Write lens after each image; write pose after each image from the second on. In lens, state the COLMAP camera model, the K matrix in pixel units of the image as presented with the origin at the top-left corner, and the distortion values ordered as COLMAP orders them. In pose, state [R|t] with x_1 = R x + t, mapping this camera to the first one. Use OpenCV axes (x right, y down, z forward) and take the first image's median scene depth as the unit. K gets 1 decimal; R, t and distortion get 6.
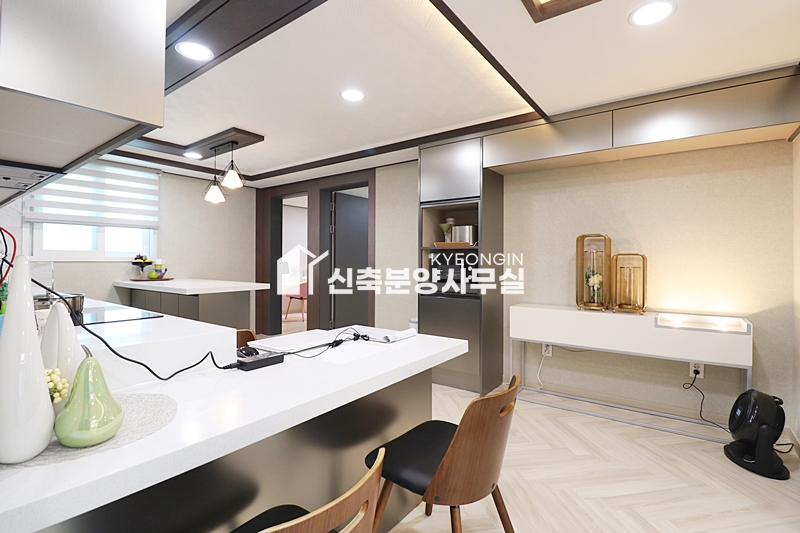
lens RADIAL K [[376.6, 0, 406.5], [0, 376.6, 260.5], [0, 0, 1]] dist [-0.019458, -0.001706]
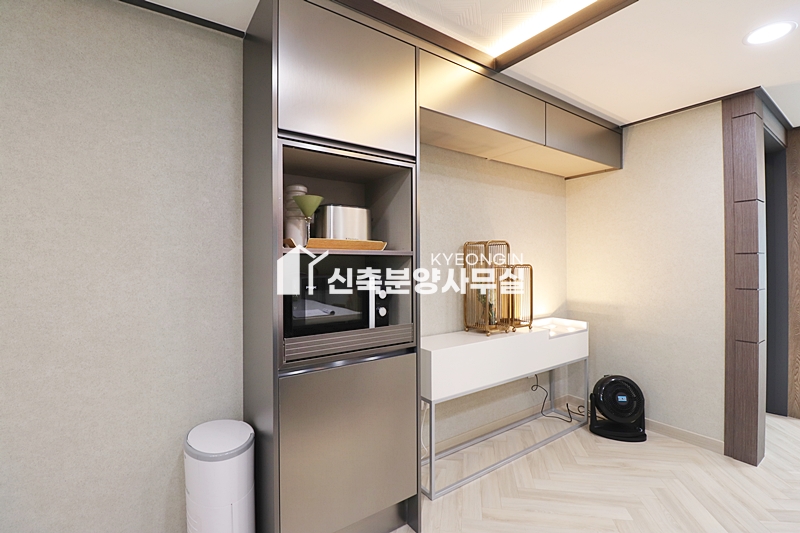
lens RADIAL K [[365.1, 0, 400.0], [0, 365.1, 266.5], [0, 0, 1]] dist [-0.023688, -0.000556]
pose [[0.323596, -0.009178, 0.946151, -0.345400], [0.004914, 0.999956, 0.008019, -0.023578], [-0.946183, 0.002054, 0.323626, 1.002137]]
